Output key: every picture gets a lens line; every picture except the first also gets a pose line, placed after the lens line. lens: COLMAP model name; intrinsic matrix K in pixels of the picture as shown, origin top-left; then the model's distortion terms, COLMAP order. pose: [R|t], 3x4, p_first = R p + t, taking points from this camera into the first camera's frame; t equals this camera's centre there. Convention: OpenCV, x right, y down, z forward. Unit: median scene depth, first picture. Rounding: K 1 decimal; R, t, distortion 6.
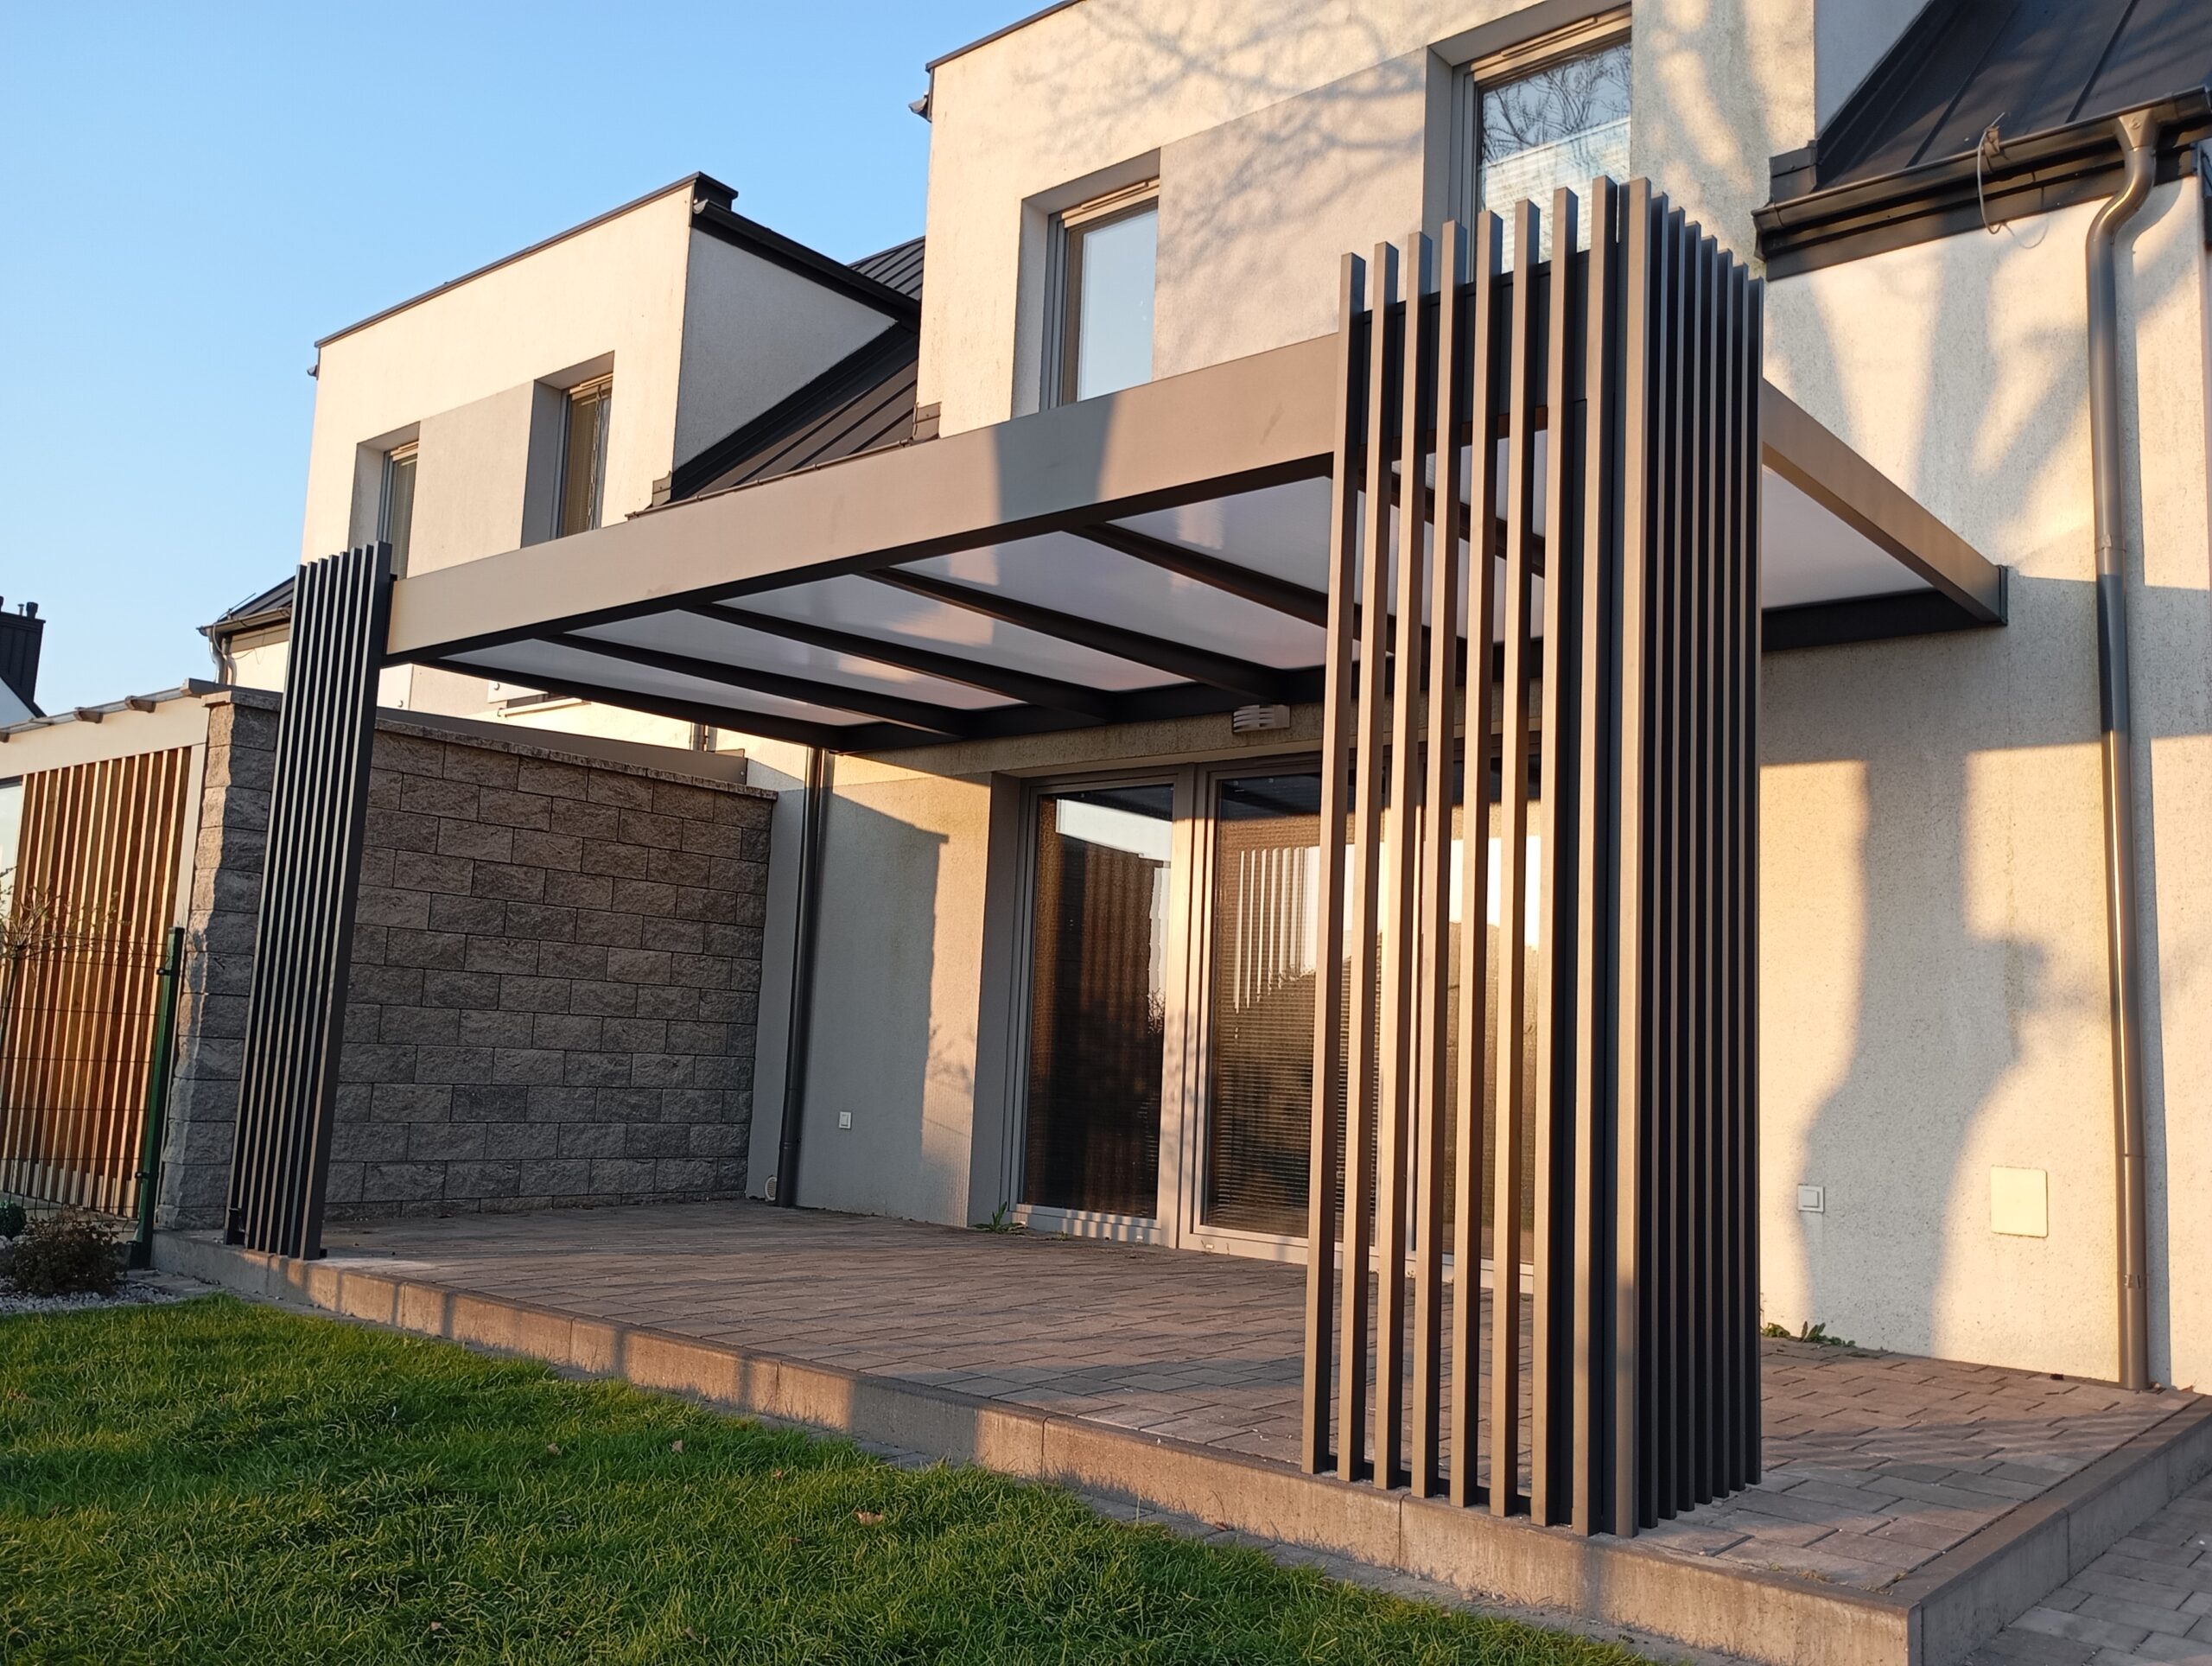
lens RADIAL K [[1800.5, 0, 1084.4], [0, 1800.5, 833.0], [0, 0, 1]] dist [0.075147, -0.087801]
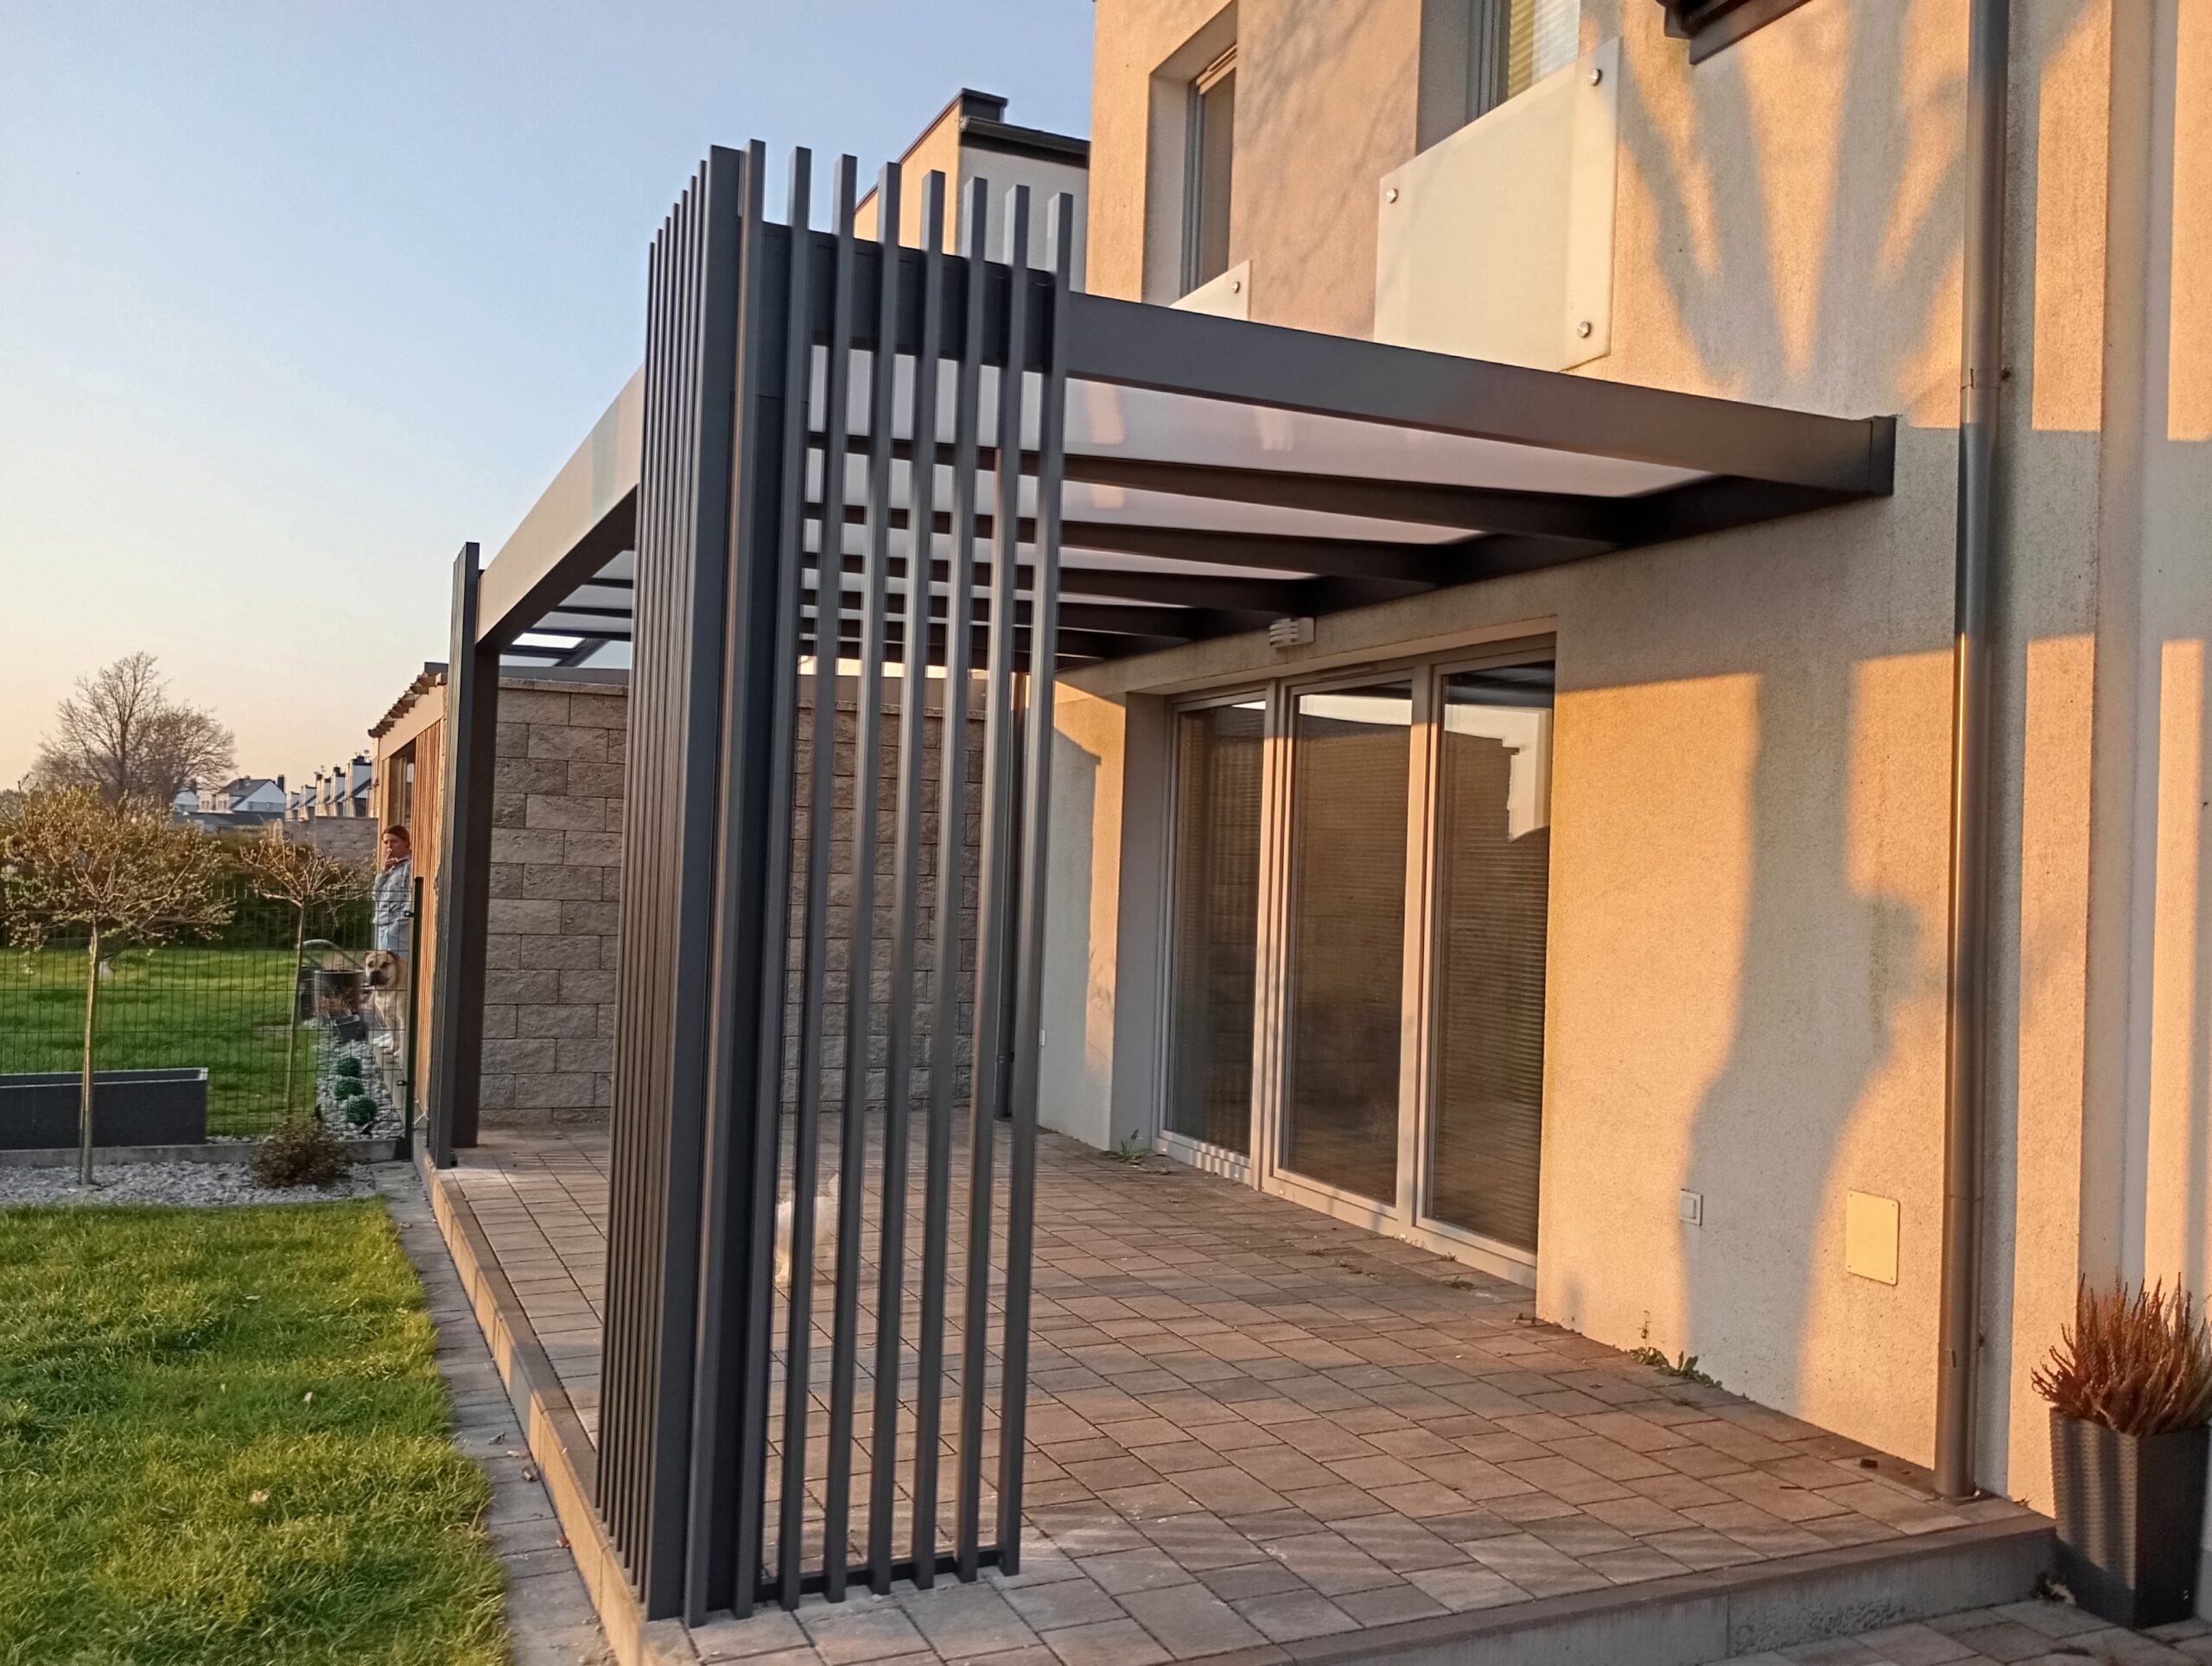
lens RADIAL K [[1819.5, 0, 1106.0], [0, 1819.5, 833.0], [0, 0, 1]] dist [0.077092, -0.121361]
pose [[0.904213, -0.023971, -0.426409, 0.380386], [0.063491, 0.994874, 0.078707, -0.038504], [0.422337, -0.098241, 0.901100, 0.108710]]
